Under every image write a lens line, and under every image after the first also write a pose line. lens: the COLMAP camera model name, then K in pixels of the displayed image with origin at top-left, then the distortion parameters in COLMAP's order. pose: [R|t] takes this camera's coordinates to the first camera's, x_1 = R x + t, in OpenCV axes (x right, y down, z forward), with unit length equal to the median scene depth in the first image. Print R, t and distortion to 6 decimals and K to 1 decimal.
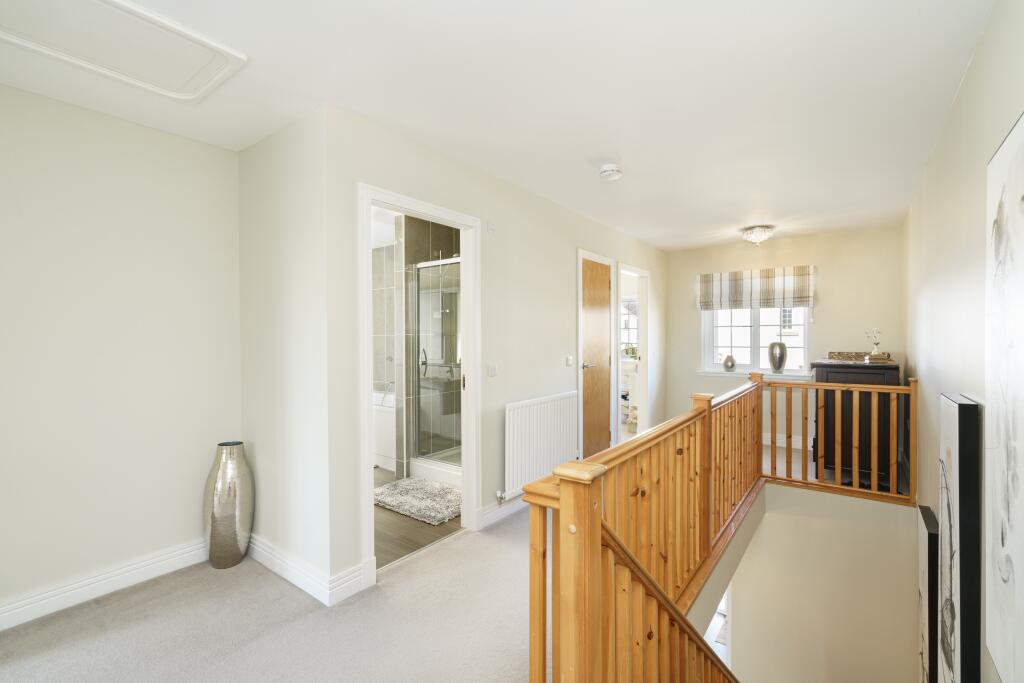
lens RADIAL K [[456.7, 0, 500.1], [0, 456.7, 342.0], [0, 0, 1]] dist [-0.007156, 0.000078]
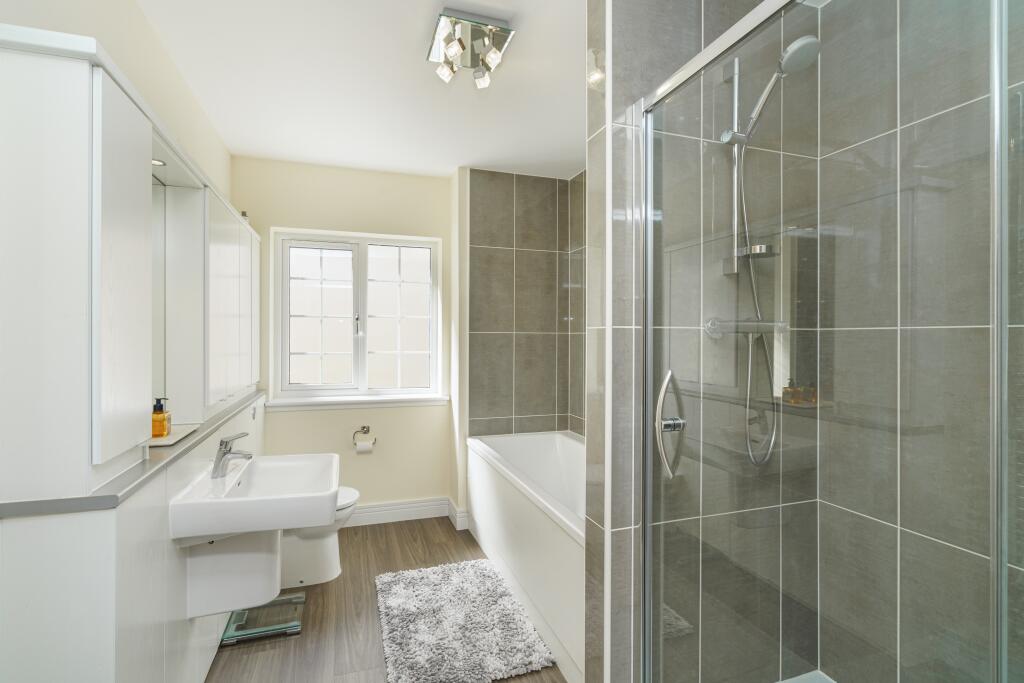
lens RADIAL K [[456.7, 0, 500.1], [0, 456.7, 342.0], [0, 0, 1]] dist [-0.007156, 0.000078]
pose [[0.832714, 0.002780, -0.553696, -0.095058], [-0.003985, 0.999992, -0.000974, -0.005553], [0.553689, 0.003018, 0.832718, 0.677032]]
